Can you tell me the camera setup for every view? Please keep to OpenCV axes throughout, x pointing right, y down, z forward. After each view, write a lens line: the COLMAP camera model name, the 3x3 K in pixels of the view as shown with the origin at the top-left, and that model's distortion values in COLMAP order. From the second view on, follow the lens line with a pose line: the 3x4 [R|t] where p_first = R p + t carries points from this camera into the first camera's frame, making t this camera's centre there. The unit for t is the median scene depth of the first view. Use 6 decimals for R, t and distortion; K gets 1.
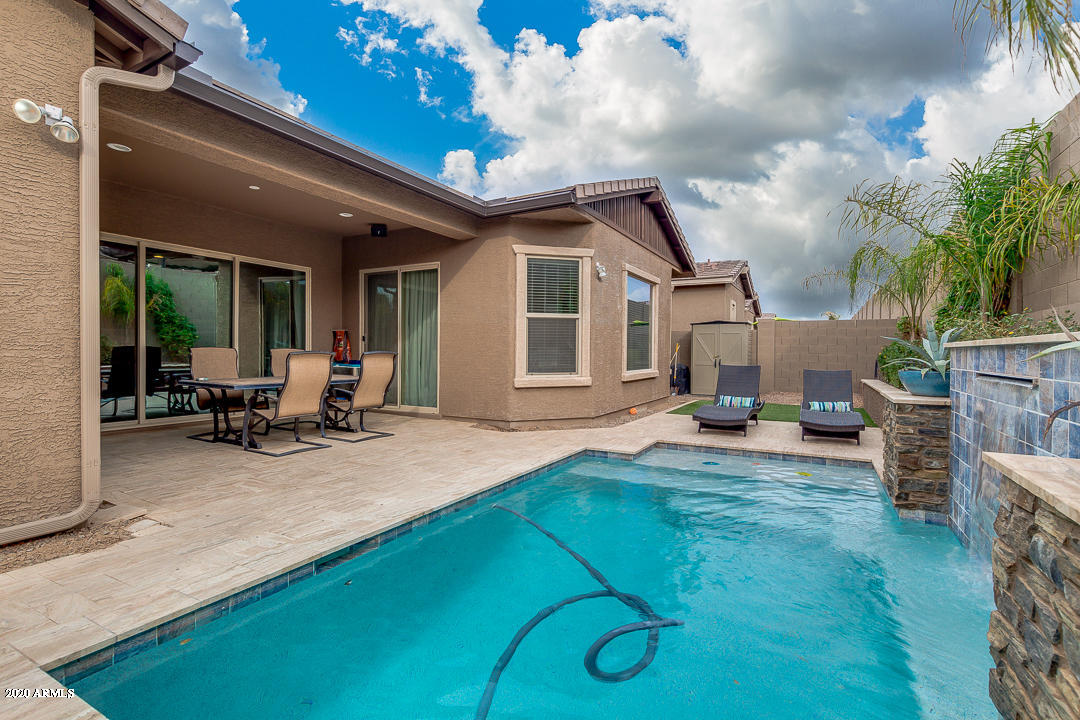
lens RADIAL K [[503.3, 0, 546.4], [0, 503.3, 362.4], [0, 0, 1]] dist [0.013190, 0.000657]
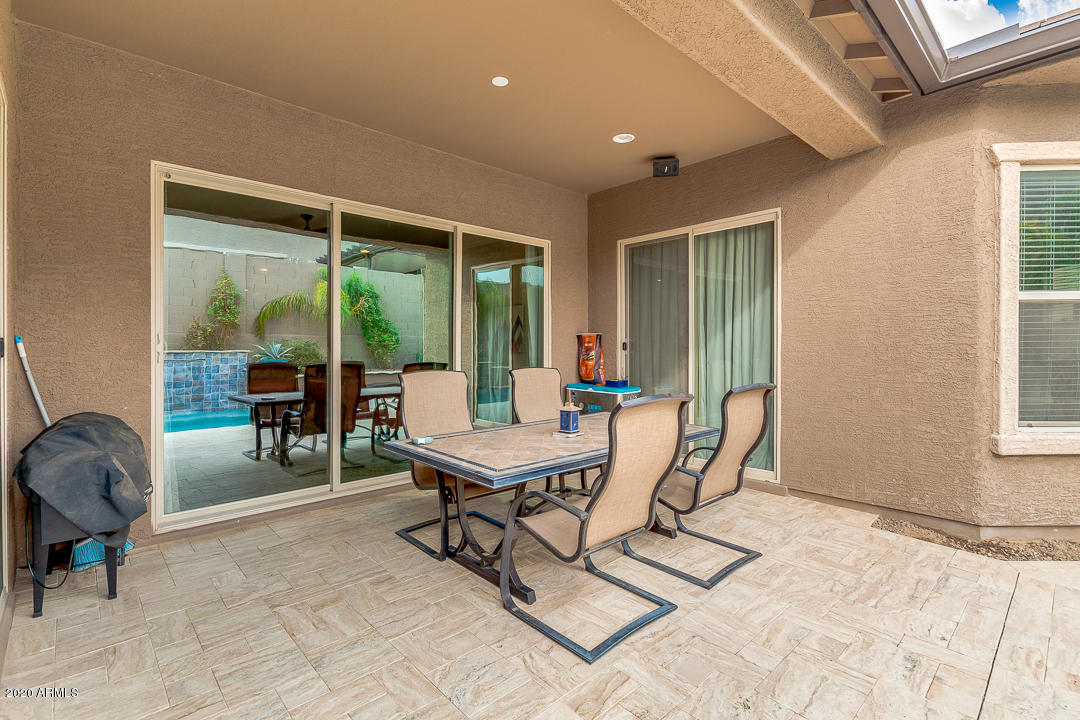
lens RADIAL K [[503.3, 0, 540.1], [0, 503.3, 356.5], [0, 0, 1]] dist [0.013190, 0.000657]
pose [[0.947147, -0.002445, -0.320790, -0.283709], [0.001628, 0.999995, -0.002816, -0.035762], [0.320795, 0.002145, 0.947146, 0.391063]]
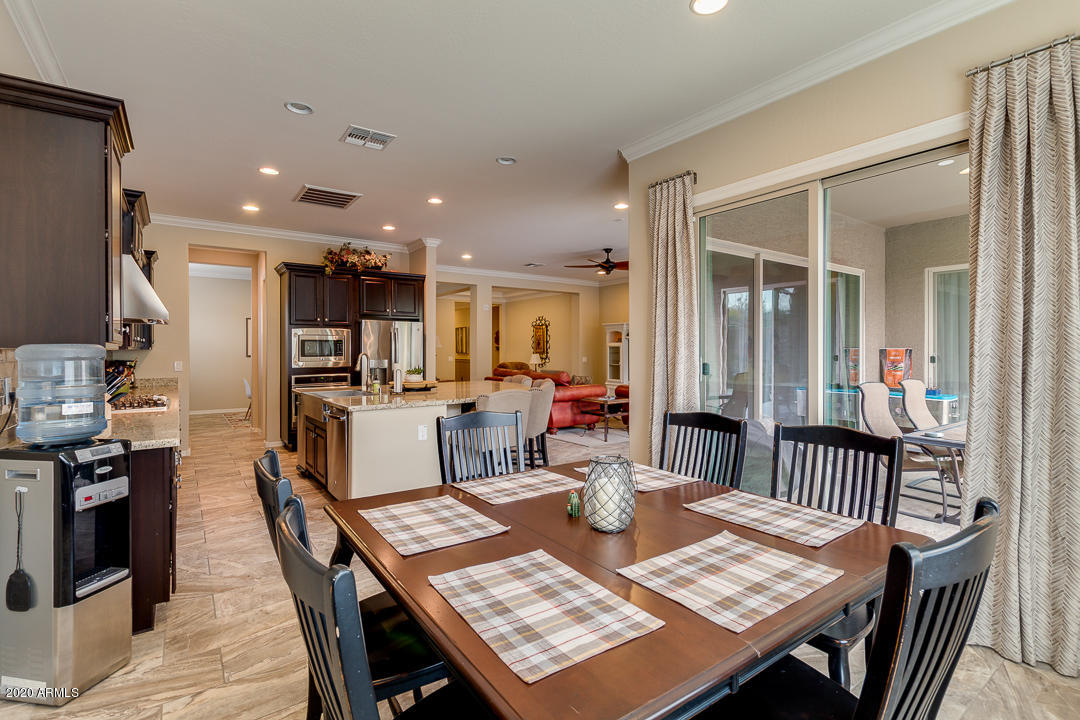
lens RADIAL K [[503.3, 0, 540.5], [0, 503.3, 355.9], [0, 0, 1]] dist [0.013190, 0.000657]
pose [[0.895747, 0.001434, -0.444563, -0.602697], [-0.006226, 0.999937, -0.009319, -0.046218], [0.444521, 0.011115, 0.895699, 0.076061]]
